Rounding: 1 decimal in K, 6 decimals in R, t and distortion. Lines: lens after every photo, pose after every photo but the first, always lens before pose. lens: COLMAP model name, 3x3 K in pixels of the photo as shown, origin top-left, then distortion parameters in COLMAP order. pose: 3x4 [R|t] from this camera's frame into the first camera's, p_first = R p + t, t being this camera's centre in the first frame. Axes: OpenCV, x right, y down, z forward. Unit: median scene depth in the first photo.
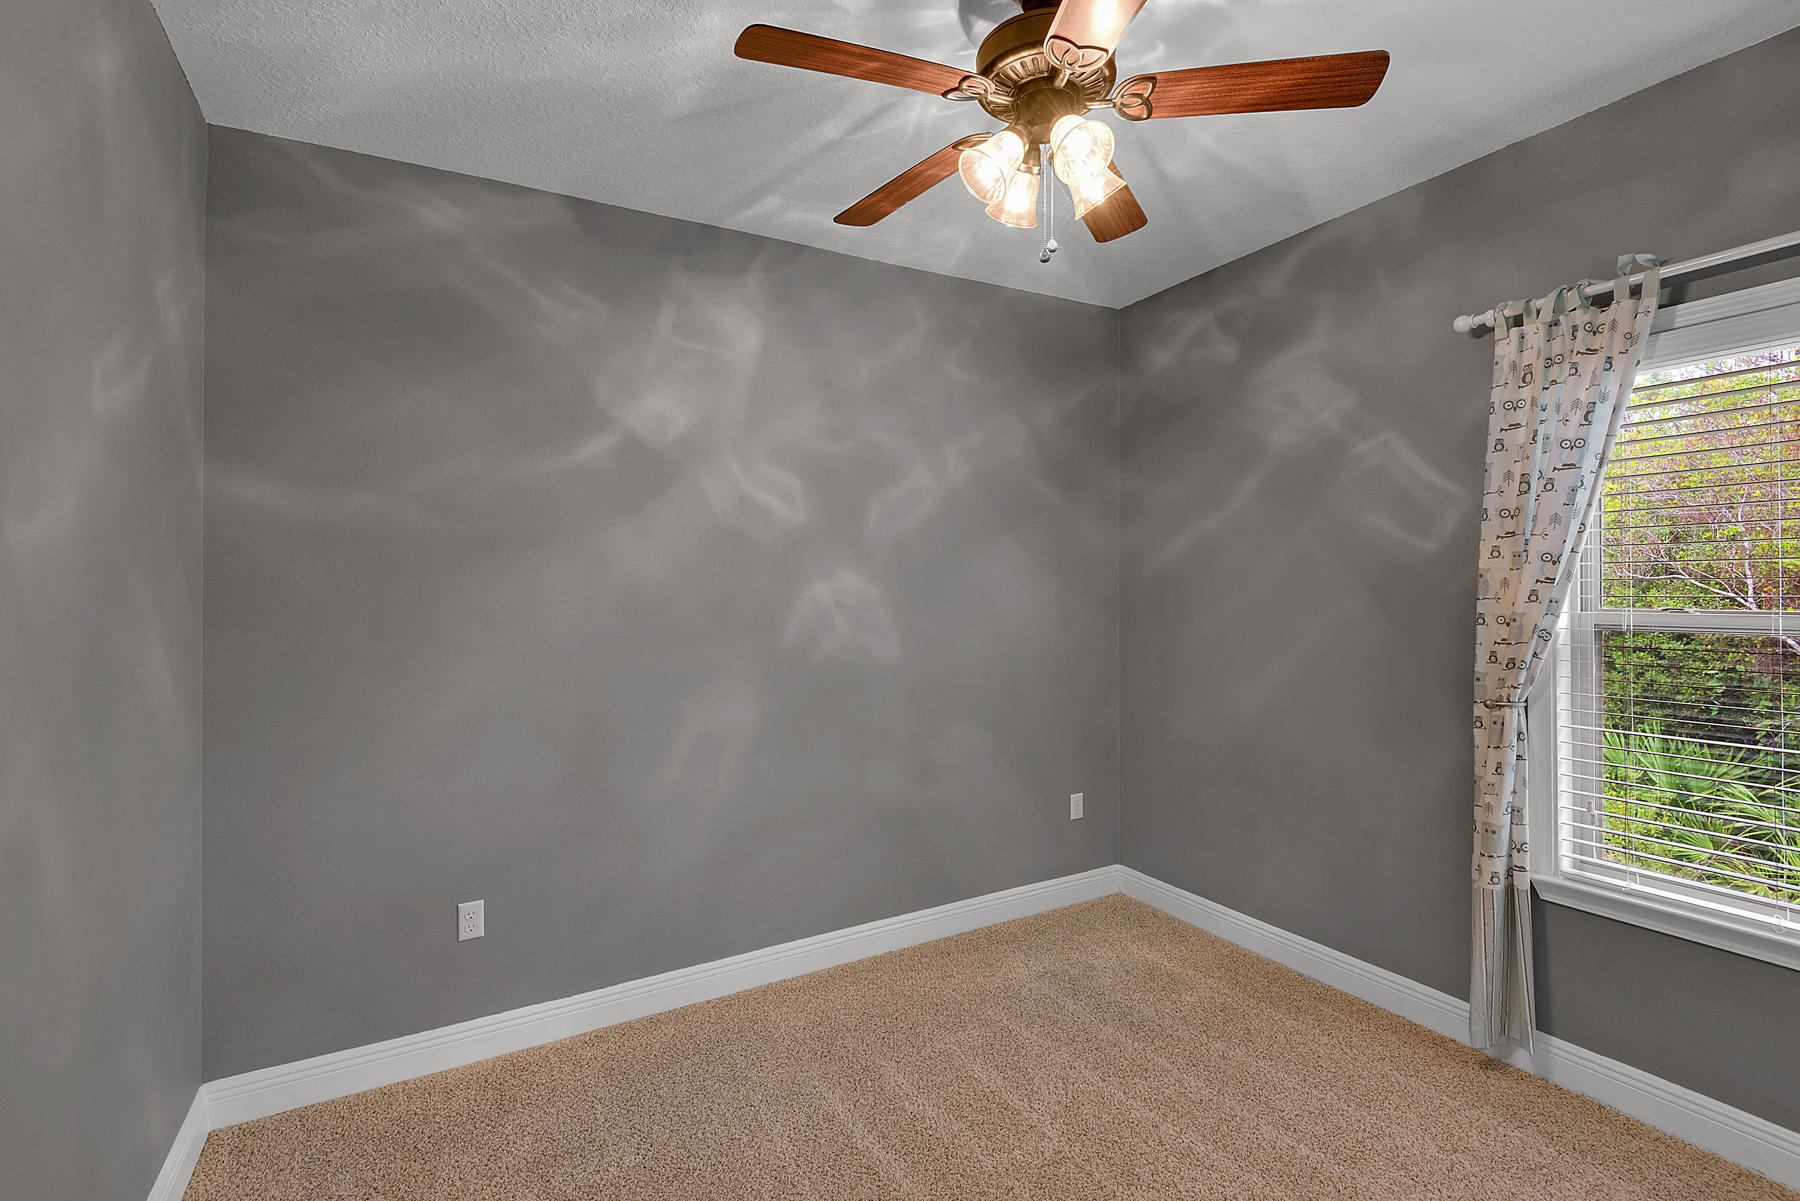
lens RADIAL K [[816.8, 0, 895.6], [0, 816.8, 606.0], [0, 0, 1]] dist [-0.000051, 0.000115]
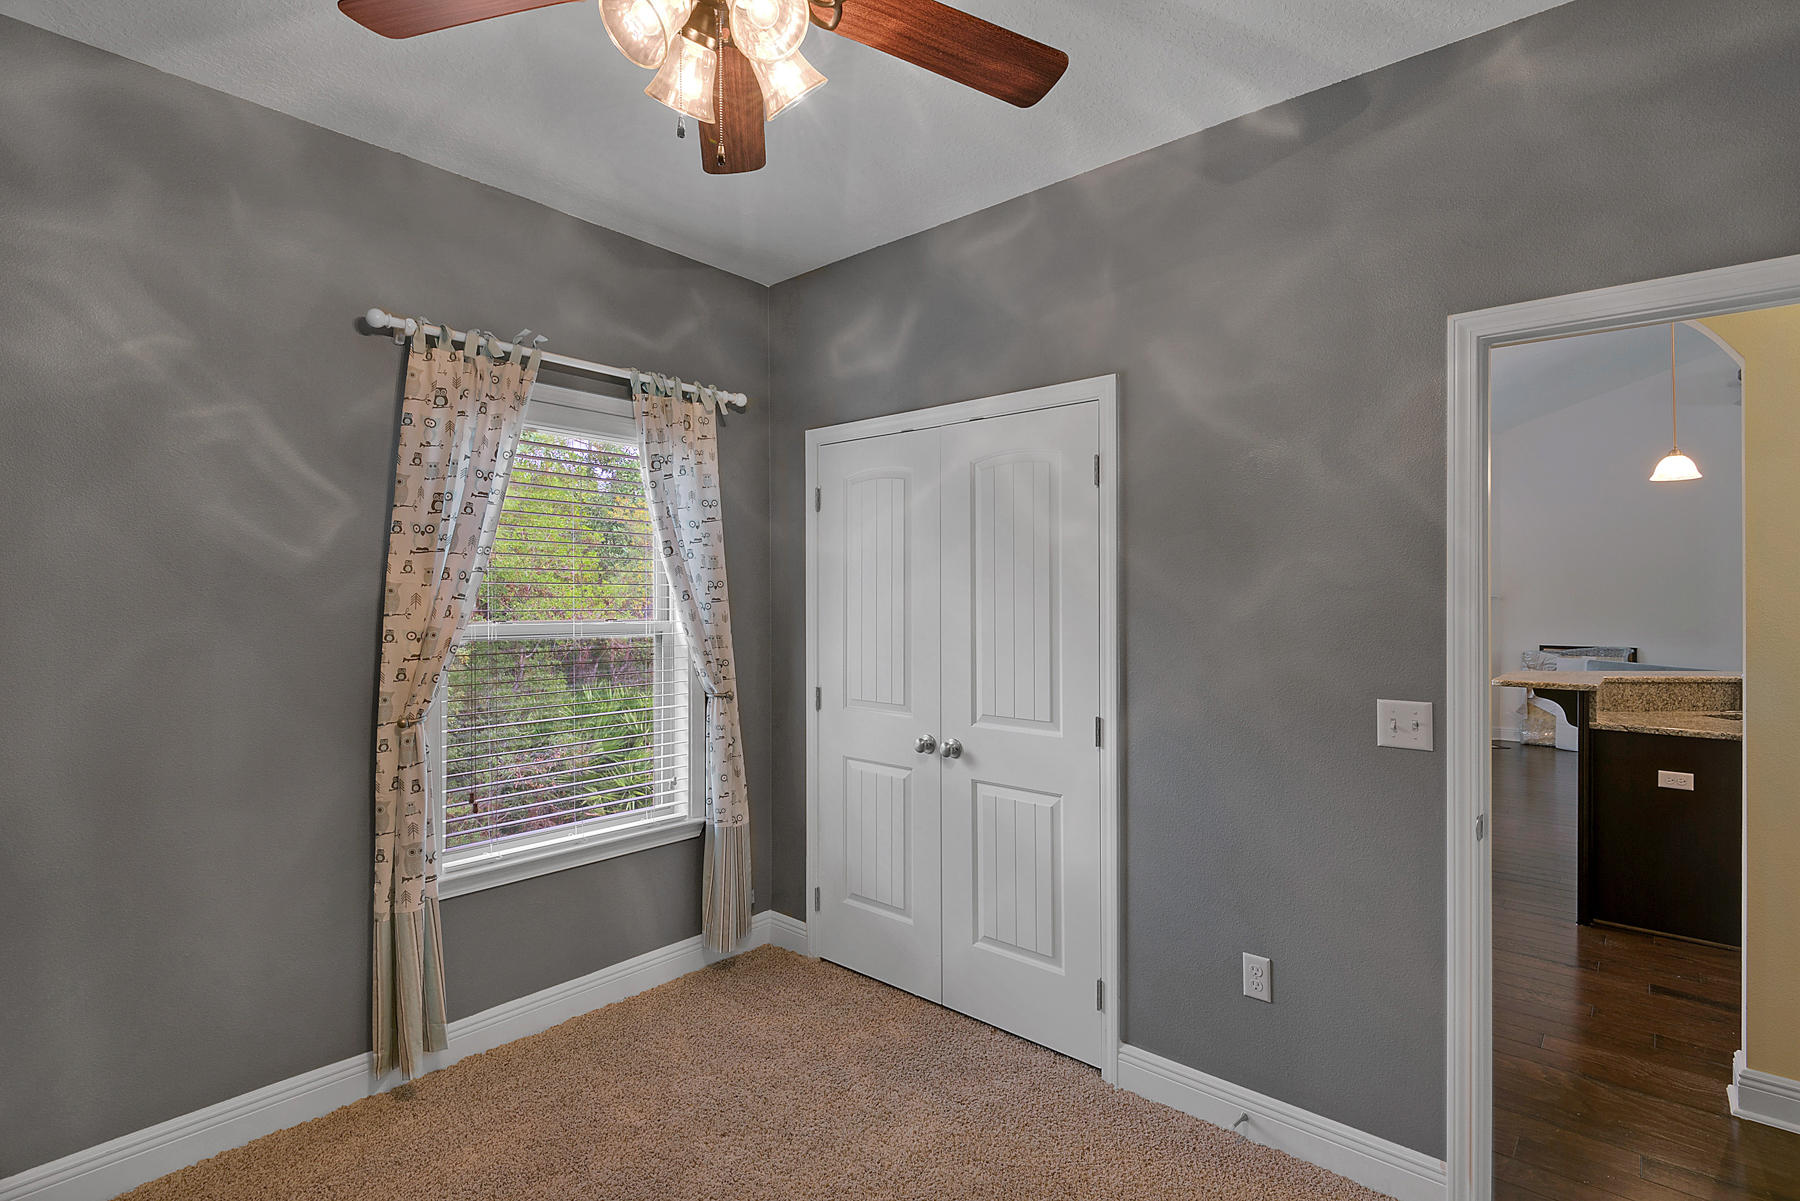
lens RADIAL K [[855.6, 0, 900.0], [0, 855.6, 600.5], [0, 0, 1]] dist [-0.002853, -0.001188]
pose [[-0.312504, -0.006002, 0.949897, -0.421860], [0.006041, 0.999947, 0.008305, -0.030658], [-0.949897, 0.008334, -0.312451, 0.756429]]
